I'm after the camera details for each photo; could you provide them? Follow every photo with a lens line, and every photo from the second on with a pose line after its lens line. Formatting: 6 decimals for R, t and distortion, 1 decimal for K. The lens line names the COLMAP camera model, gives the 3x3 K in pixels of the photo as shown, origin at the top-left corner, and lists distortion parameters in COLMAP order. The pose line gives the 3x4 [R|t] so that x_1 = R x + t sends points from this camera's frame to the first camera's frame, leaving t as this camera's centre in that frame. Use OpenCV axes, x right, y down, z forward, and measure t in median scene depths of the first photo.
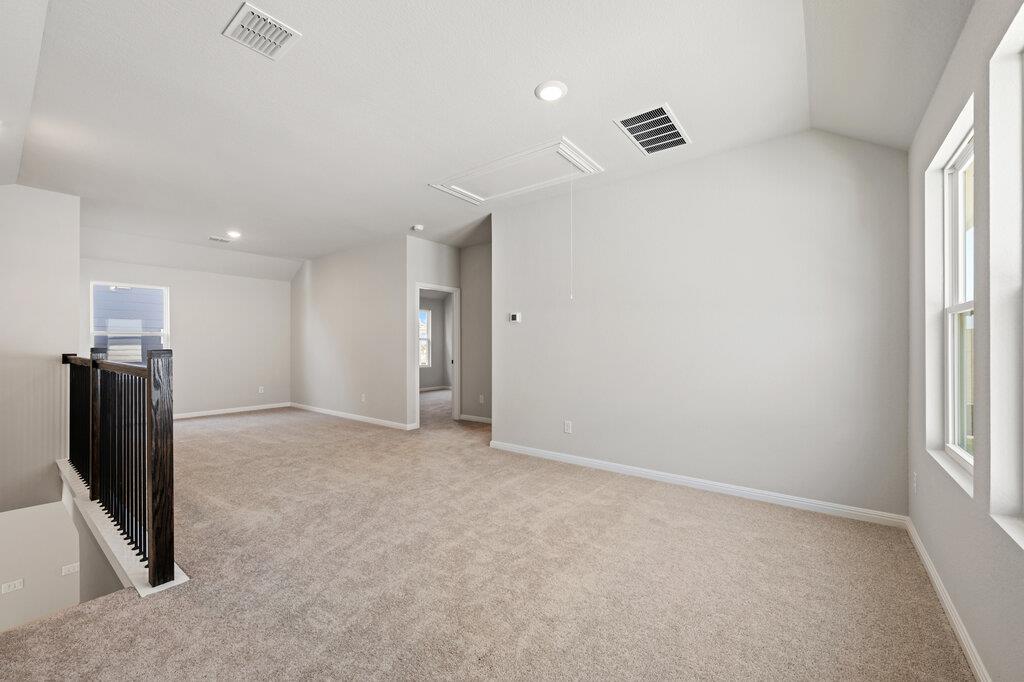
lens RADIAL K [[406.9, 0, 512.0], [0, 406.9, 341.0], [0, 0, 1]] dist [0.000259, 0.000049]
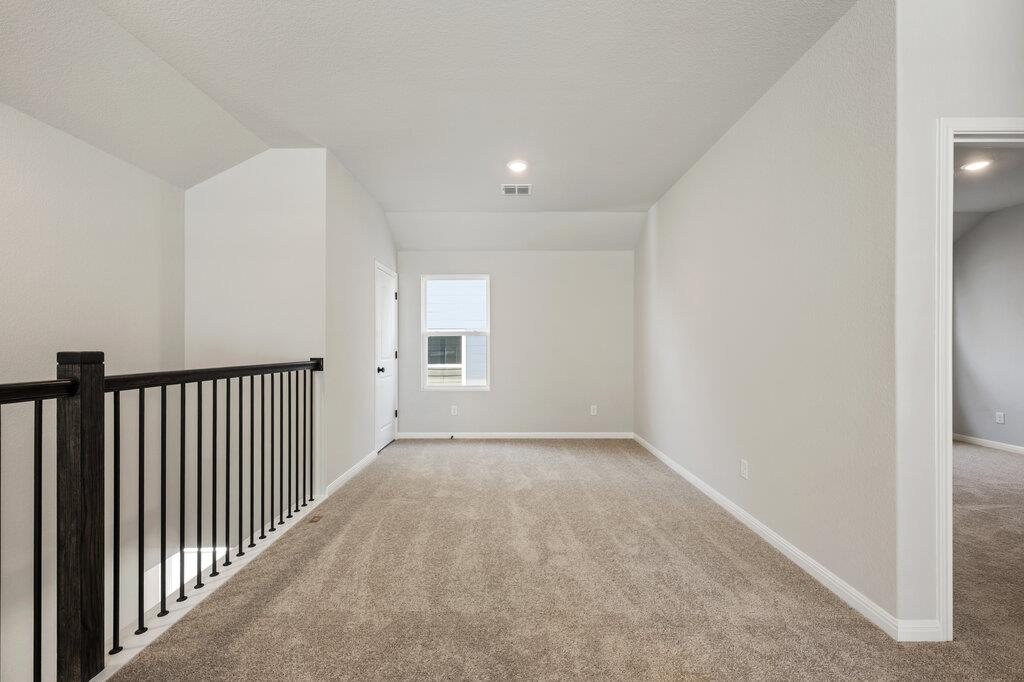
lens RADIAL K [[406.9, 0, 512.0], [0, 406.9, 341.0], [0, 0, 1]] dist [0.000259, 0.000049]
pose [[0.614129, 0.000755, -0.789206, -0.191151], [0.010245, 0.999908, 0.008929, -0.006042], [0.789139, -0.013568, 0.614064, 0.573668]]
